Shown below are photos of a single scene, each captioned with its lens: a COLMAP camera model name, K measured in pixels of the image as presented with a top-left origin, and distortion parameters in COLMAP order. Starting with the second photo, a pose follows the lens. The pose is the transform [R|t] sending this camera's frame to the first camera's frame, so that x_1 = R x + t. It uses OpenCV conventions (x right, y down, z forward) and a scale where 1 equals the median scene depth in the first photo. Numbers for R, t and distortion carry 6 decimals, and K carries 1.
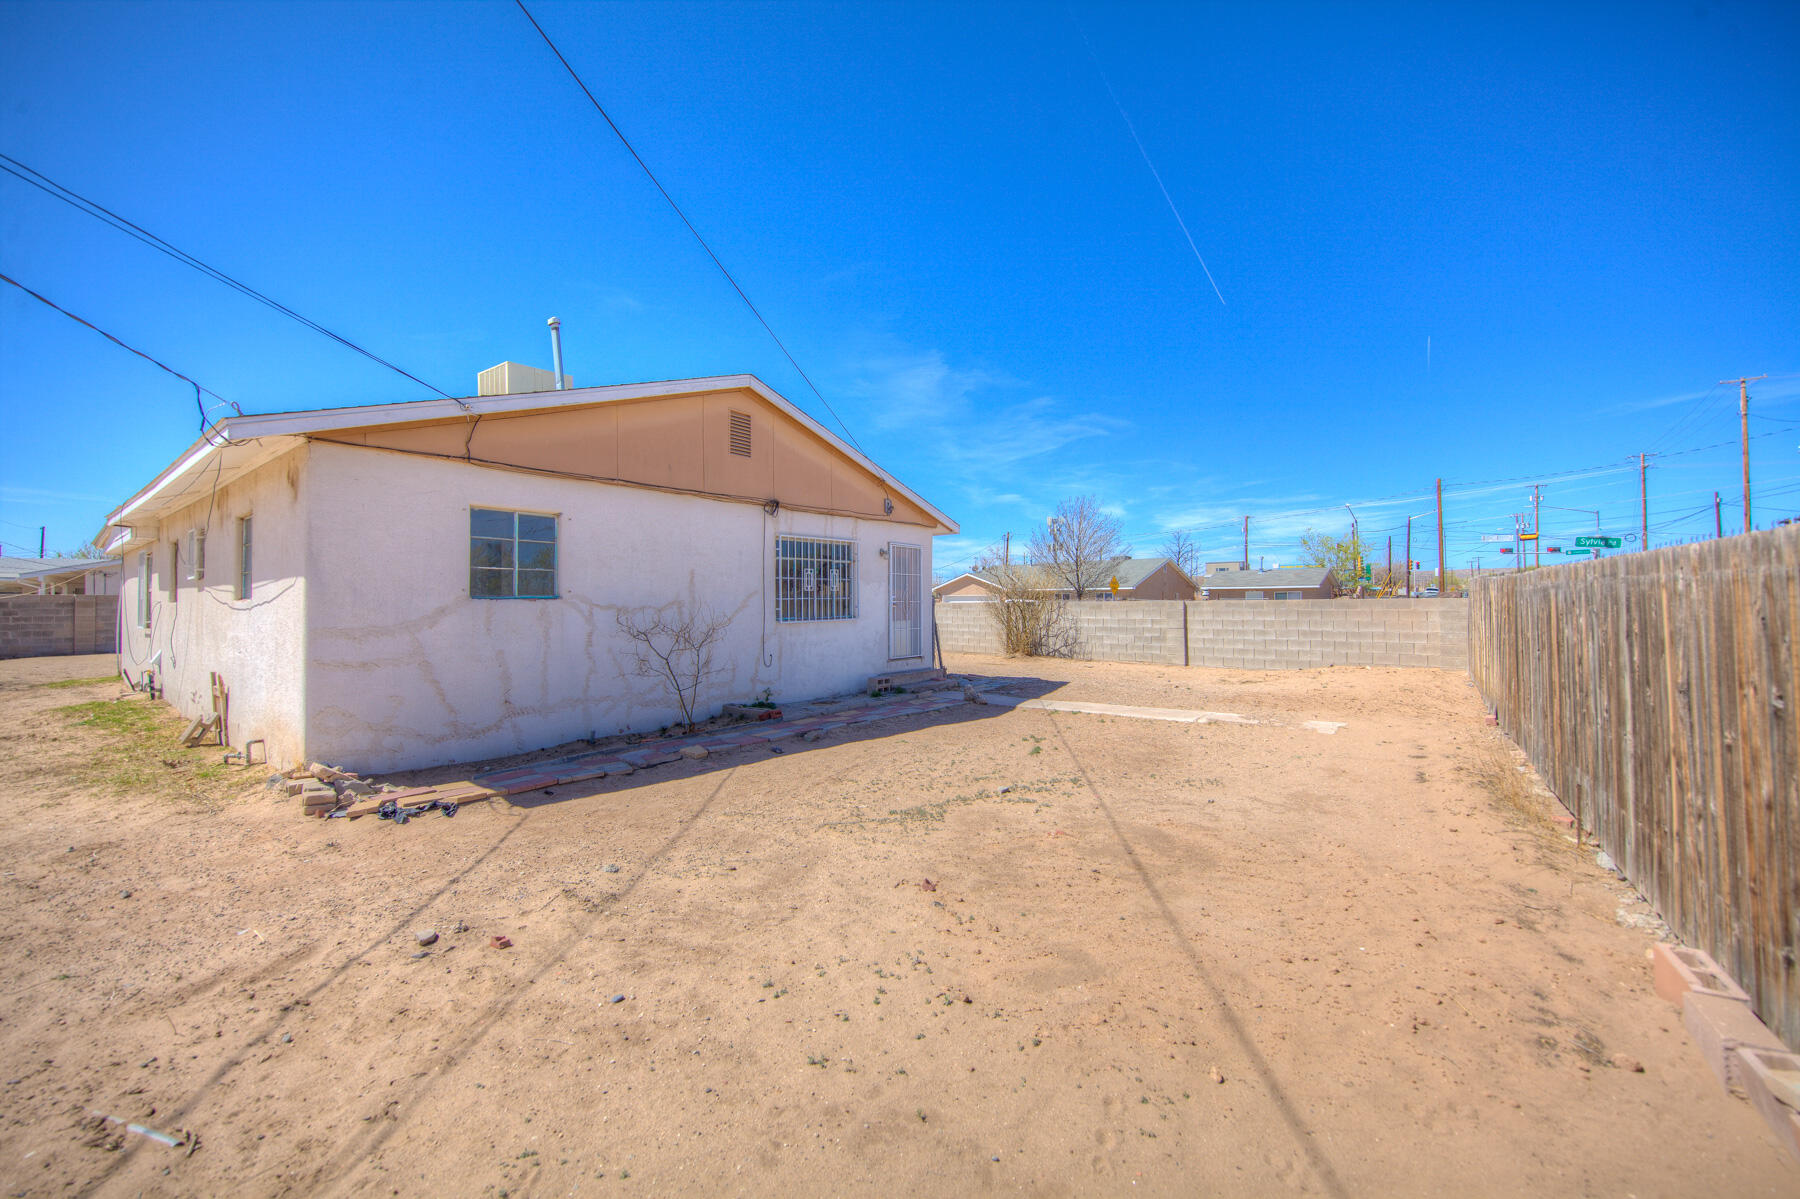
lens RADIAL K [[739.6, 0, 900.0], [0, 739.6, 599.5], [0, 0, 1]] dist [0.009117, -0.000085]
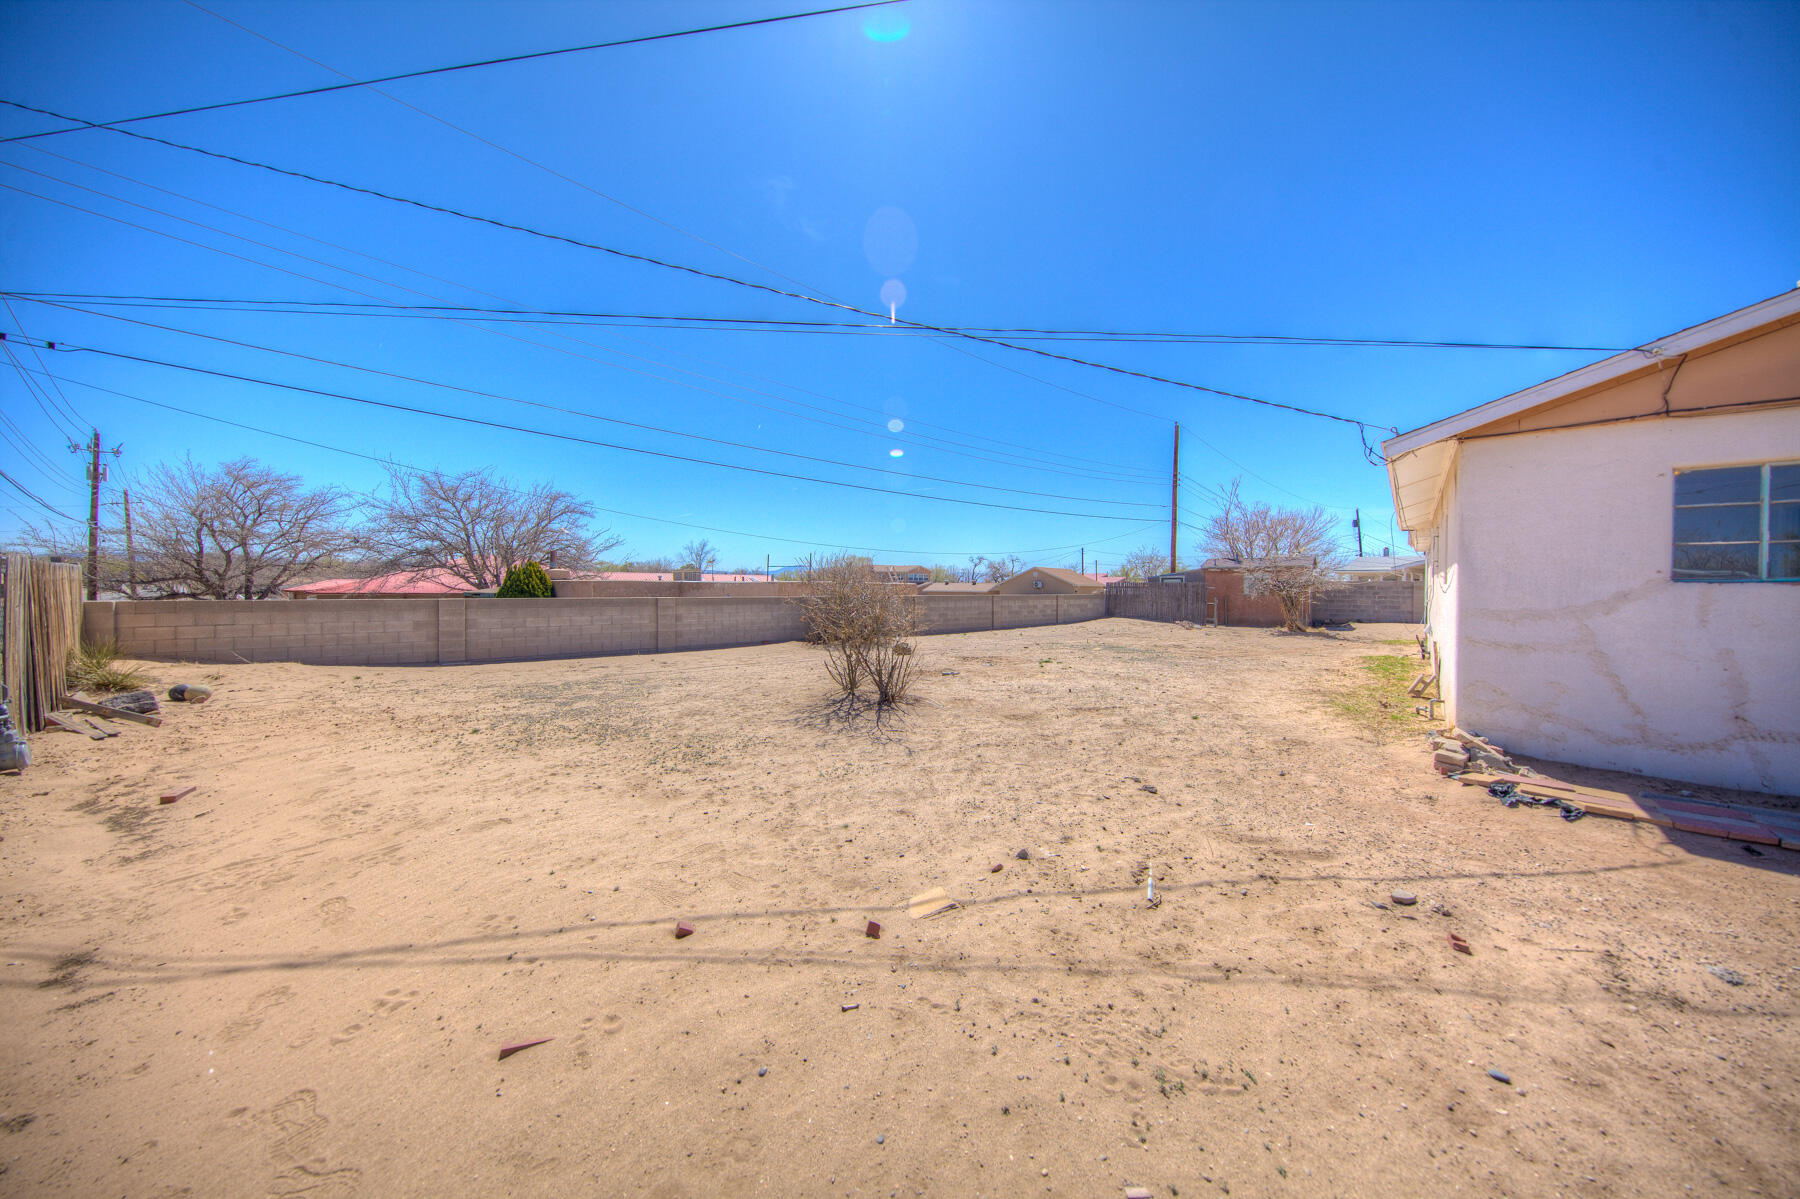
lens RADIAL K [[589.2, 0, 900.0], [0, 589.2, 599.5], [0, 0, 1]] dist [-0.000297, -0.000028]
pose [[-0.093424, 0.026700, -0.995268, 0.176556], [-0.003756, 0.999624, 0.027169, 0.004127], [0.995619, 0.006277, -0.093289, 0.240769]]
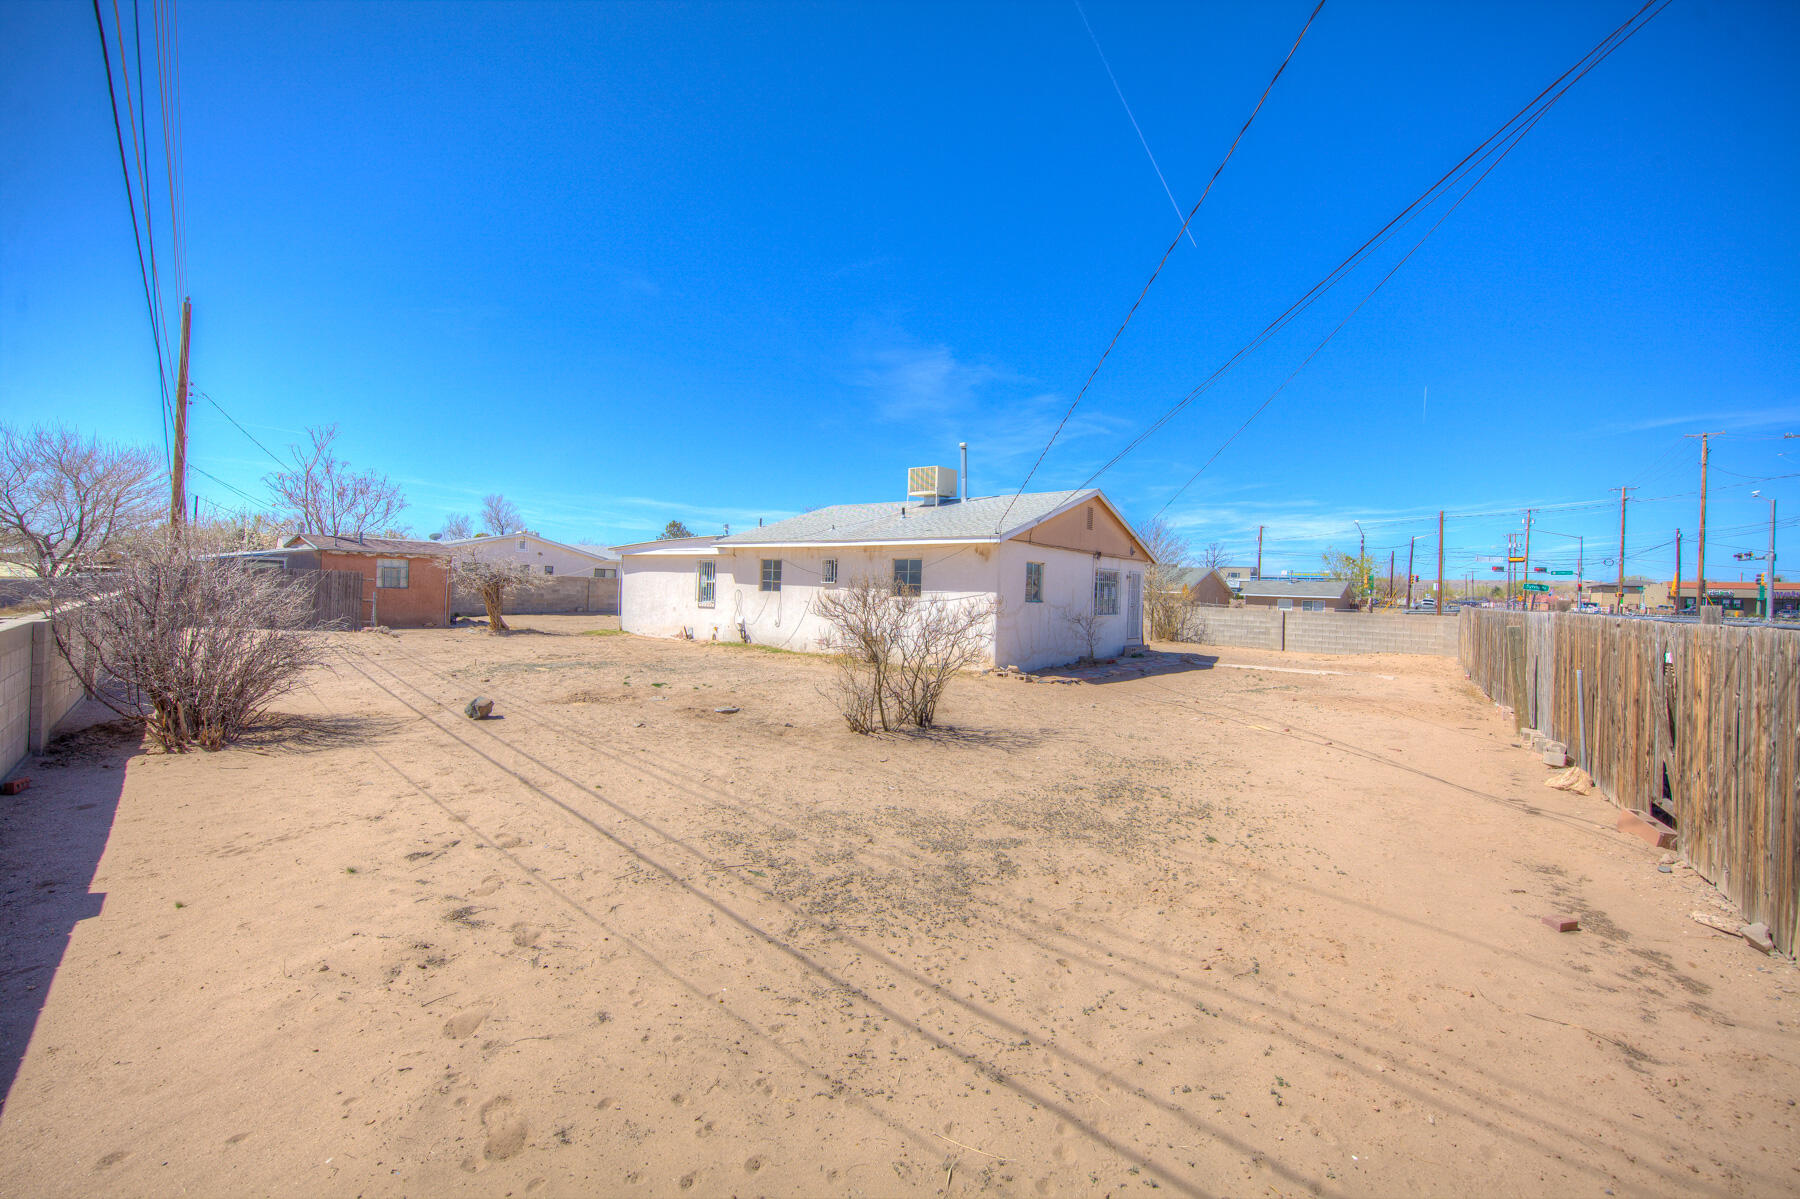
lens RADIAL K [[717.4, 0, 900.0], [0, 717.4, 599.5], [0, 0, 1]] dist [0.000051, 0.000012]
pose [[0.999130, 0.039993, -0.011805, -1.081599], [-0.039800, 0.999077, 0.016138, -0.033567], [0.012439, -0.015654, 0.999800, -1.425649]]
